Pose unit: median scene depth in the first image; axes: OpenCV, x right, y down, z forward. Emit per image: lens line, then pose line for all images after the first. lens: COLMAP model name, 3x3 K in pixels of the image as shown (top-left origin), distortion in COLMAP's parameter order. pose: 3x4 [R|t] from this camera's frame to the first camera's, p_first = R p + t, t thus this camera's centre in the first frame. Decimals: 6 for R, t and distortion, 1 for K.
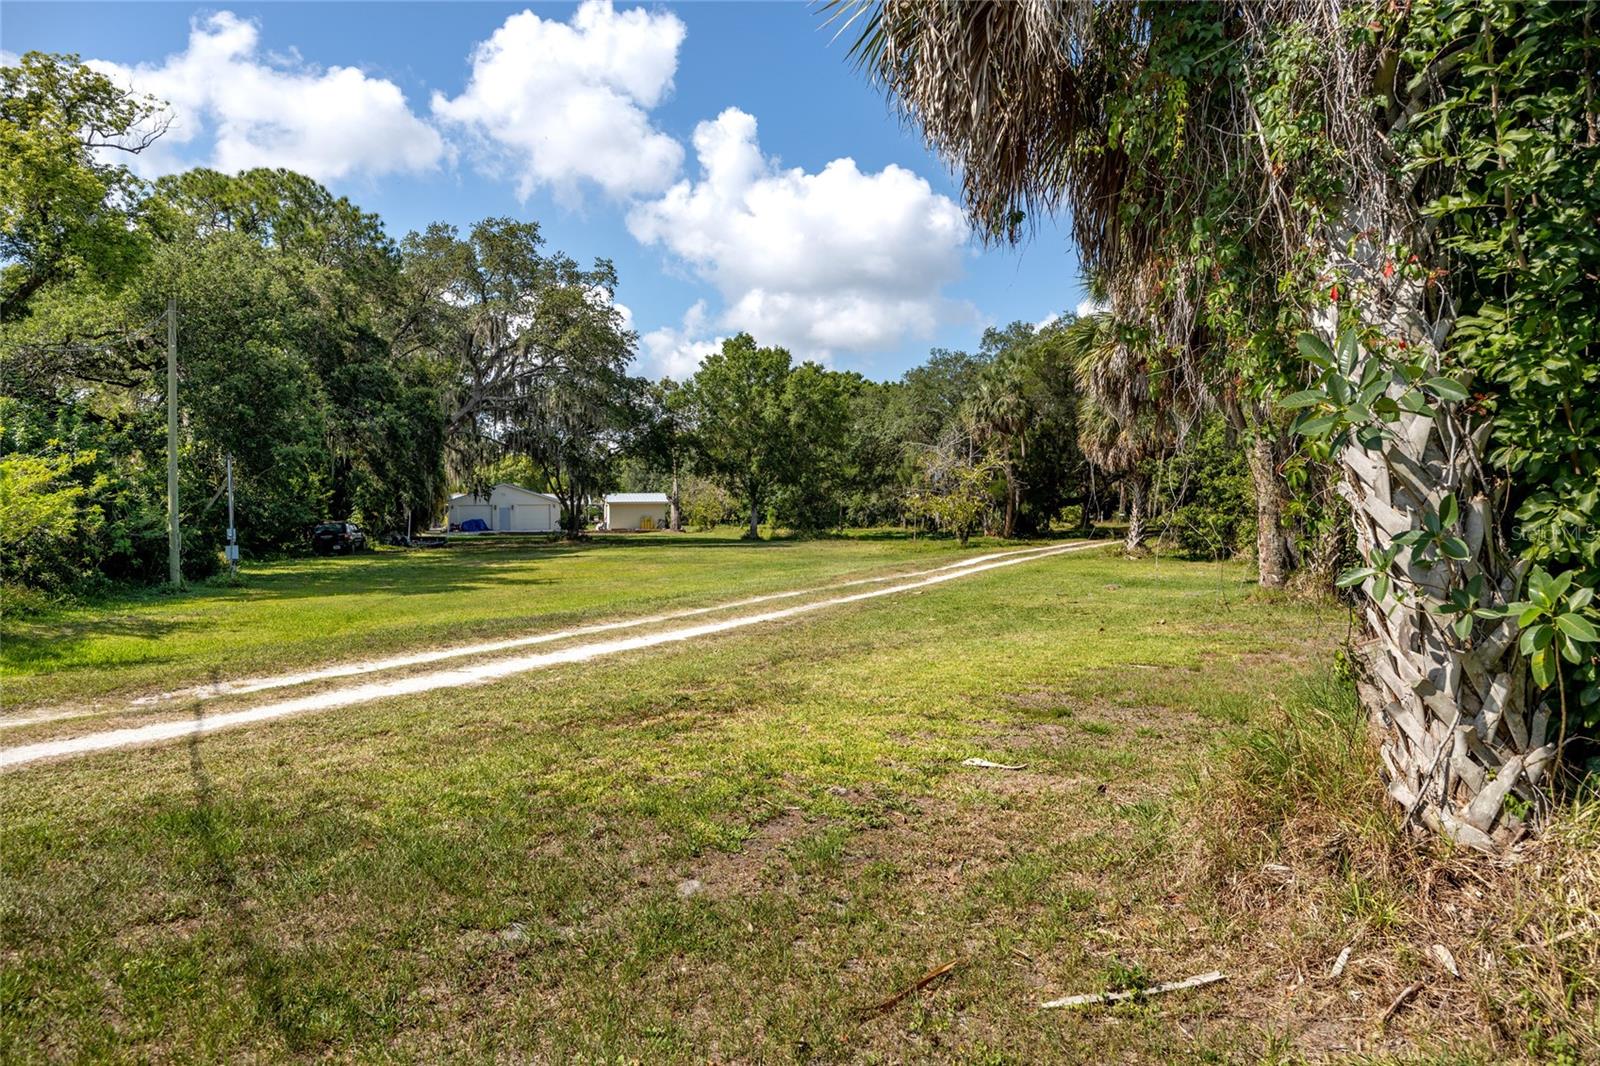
lens RADIAL K [[1024.4, 0, 800.0], [0, 1024.4, 533.0], [0, 0, 1]] dist [0.001166, -0.000003]
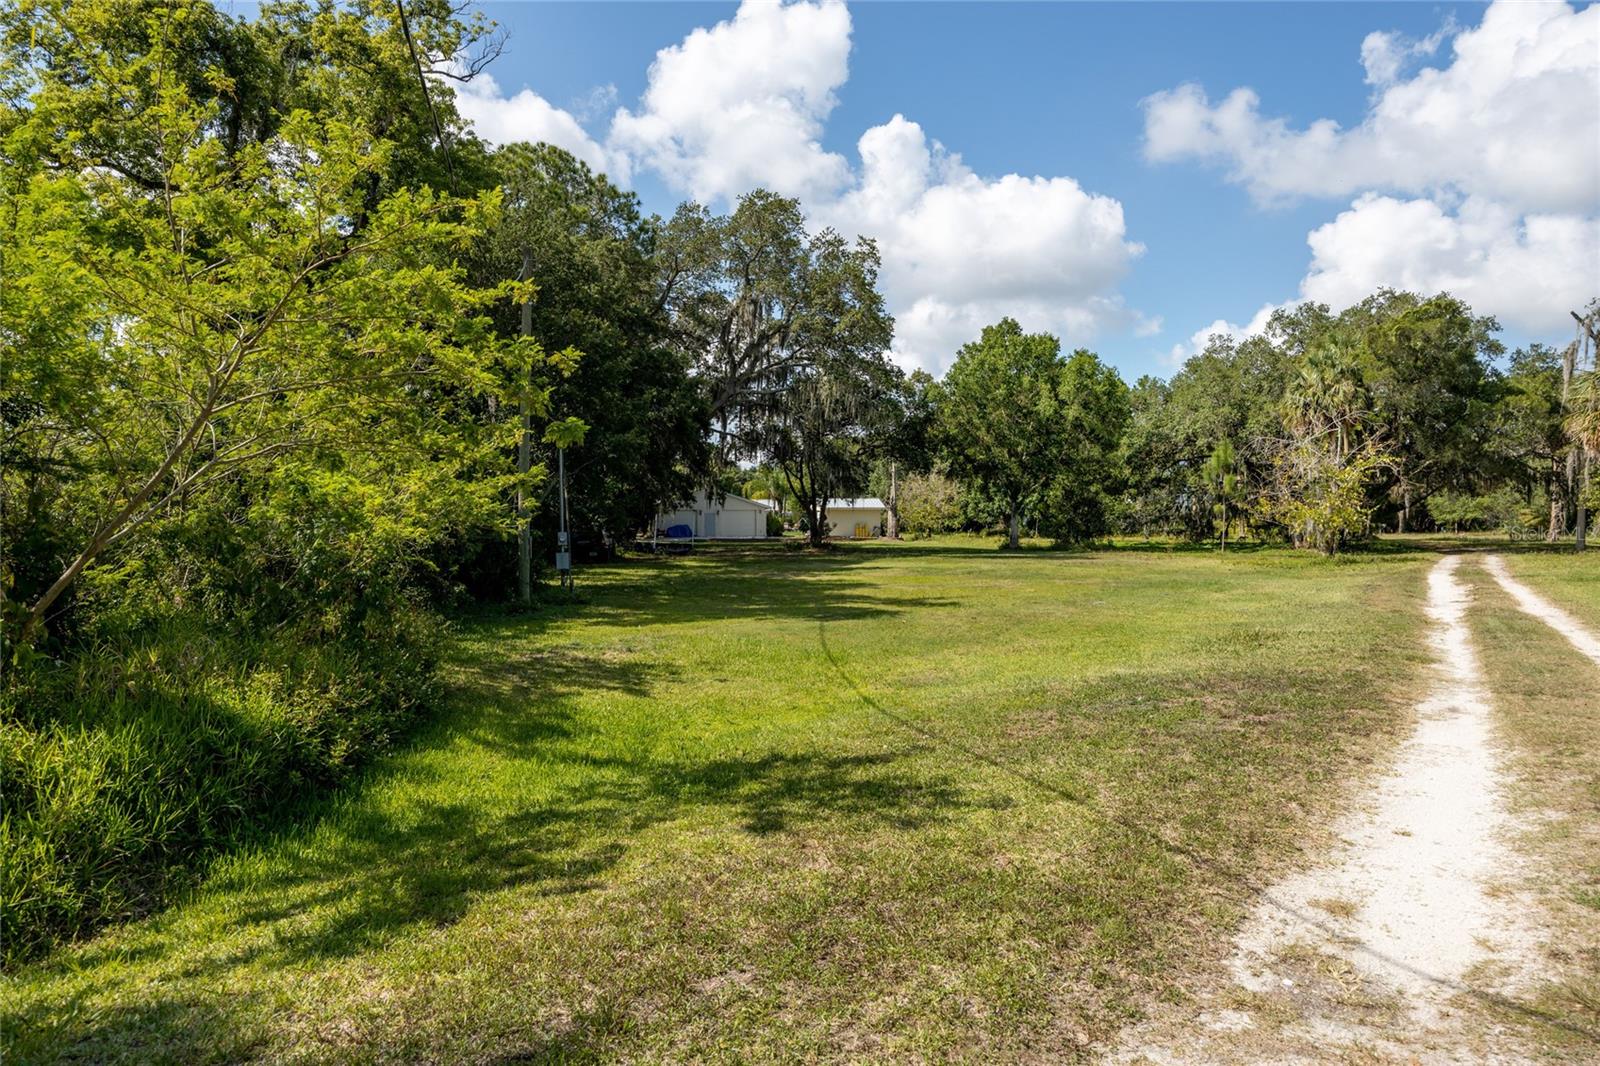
lens RADIAL K [[1024.4, 0, 800.0], [0, 1024.4, 533.0], [0, 0, 1]] dist [0.001166, -0.000003]
pose [[0.990059, 0.009166, -0.140351, -0.106405], [-0.010322, 0.999919, -0.007510, 0.000855], [0.140271, 0.008884, 0.990073, 0.088391]]
